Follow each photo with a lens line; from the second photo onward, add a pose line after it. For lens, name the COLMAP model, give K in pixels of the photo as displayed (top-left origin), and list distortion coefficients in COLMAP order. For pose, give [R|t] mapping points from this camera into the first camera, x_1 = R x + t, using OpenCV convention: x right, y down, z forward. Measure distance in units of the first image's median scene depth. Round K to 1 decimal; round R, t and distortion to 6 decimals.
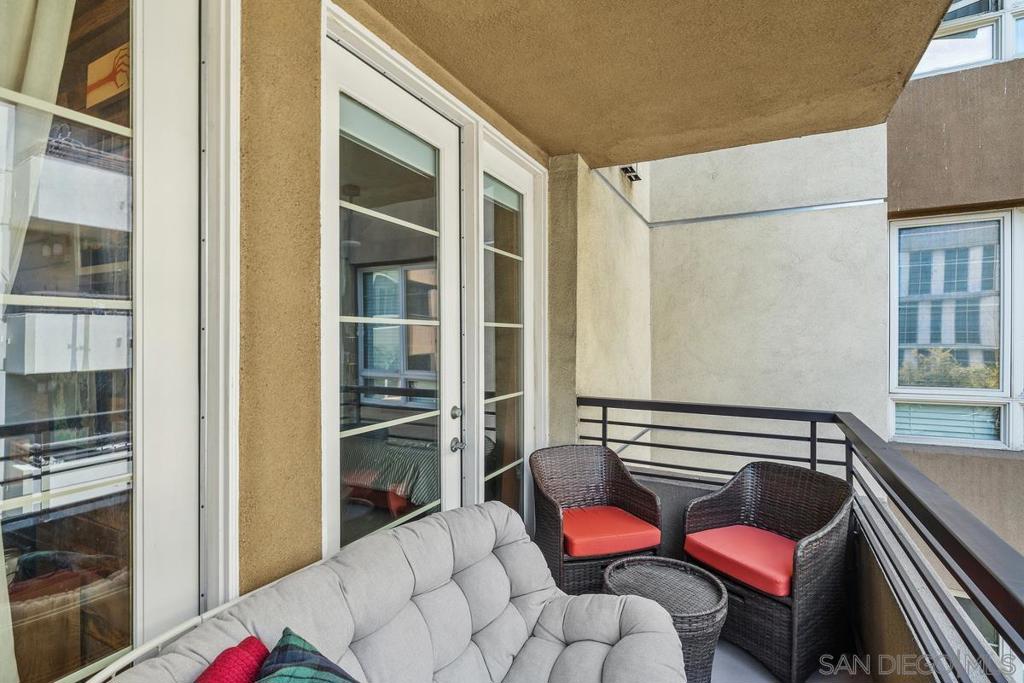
lens RADIAL K [[485.7, 0, 506.3], [0, 485.7, 342.1], [0, 0, 1]] dist [-0.005487, 0.000620]
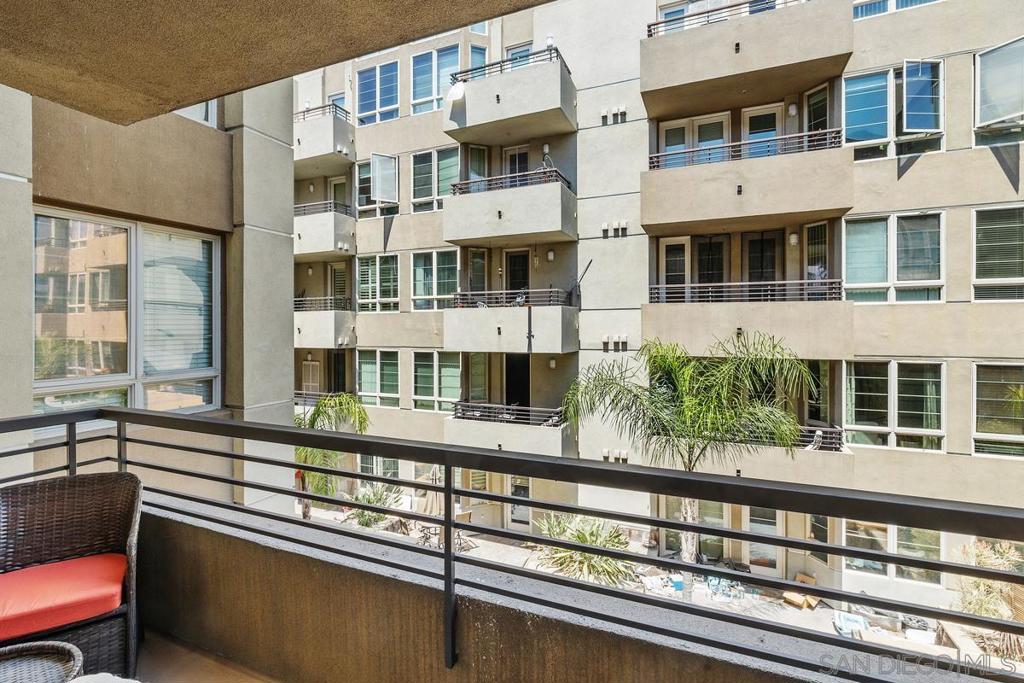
lens RADIAL K [[468.4, 0, 519.1], [0, 468.4, 328.3], [0, 0, 1]] dist [-0.002215, 0.000018]
pose [[-0.073740, 0.001128, 0.997277, -0.297731], [0.007762, 0.999970, -0.000557, -0.005606], [-0.997247, 0.007699, -0.073746, 0.223398]]
